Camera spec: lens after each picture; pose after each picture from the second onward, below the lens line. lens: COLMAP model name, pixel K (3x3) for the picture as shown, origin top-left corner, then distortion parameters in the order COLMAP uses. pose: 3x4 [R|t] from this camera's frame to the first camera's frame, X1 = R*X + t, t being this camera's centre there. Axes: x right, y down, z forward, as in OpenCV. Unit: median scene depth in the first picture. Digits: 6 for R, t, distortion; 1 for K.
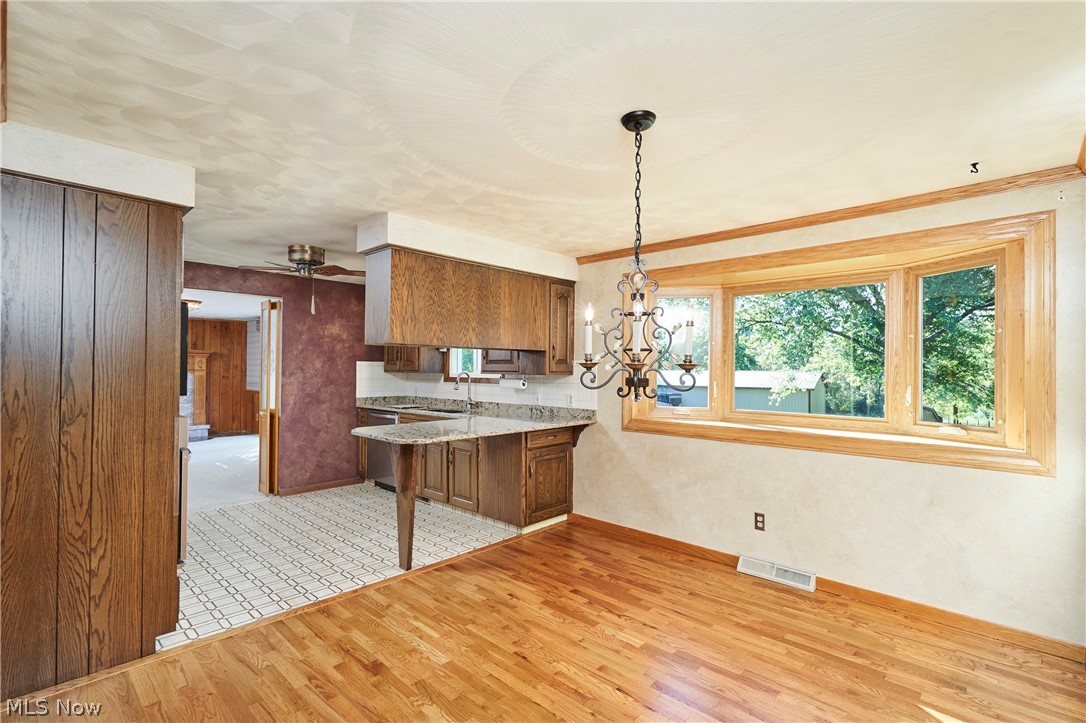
lens RADIAL K [[502.2, 0, 543.8], [0, 502.2, 366.7], [0, 0, 1]] dist [0.000483, -0.000431]
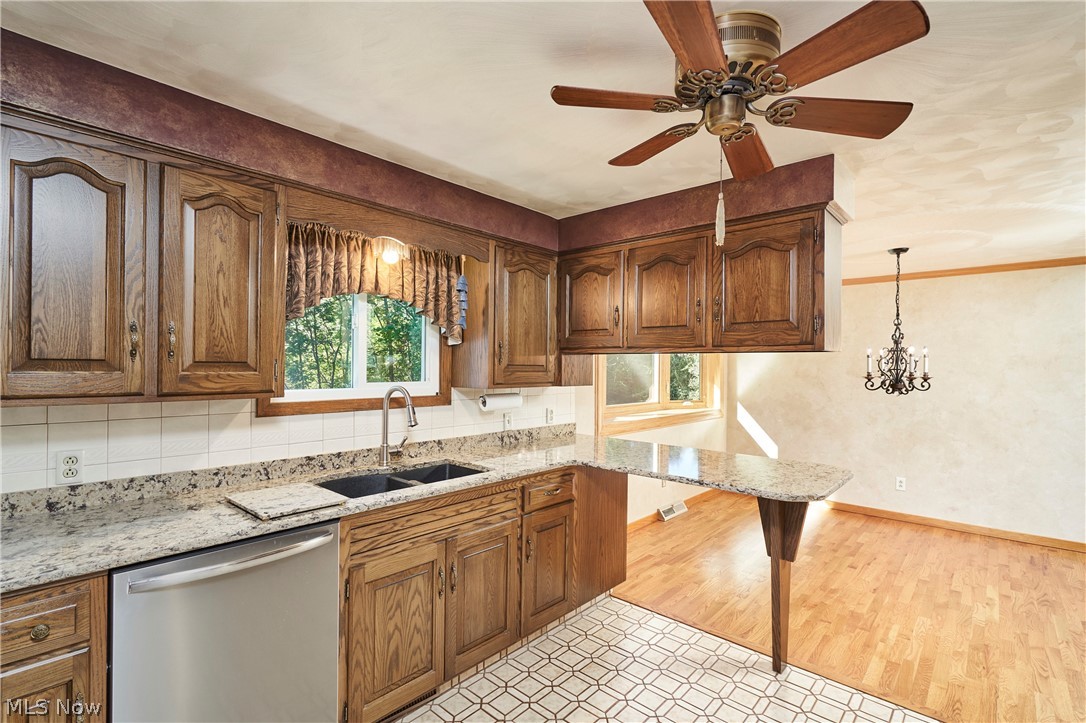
lens RADIAL K [[502.2, 0, 543.8], [0, 502.2, 366.7], [0, 0, 1]] dist [0.000483, -0.000431]
pose [[-0.016261, -0.005711, 0.999851, -0.896423], [-0.013917, 0.999888, 0.005485, -0.018387], [-0.999771, -0.013826, -0.016339, 1.242008]]
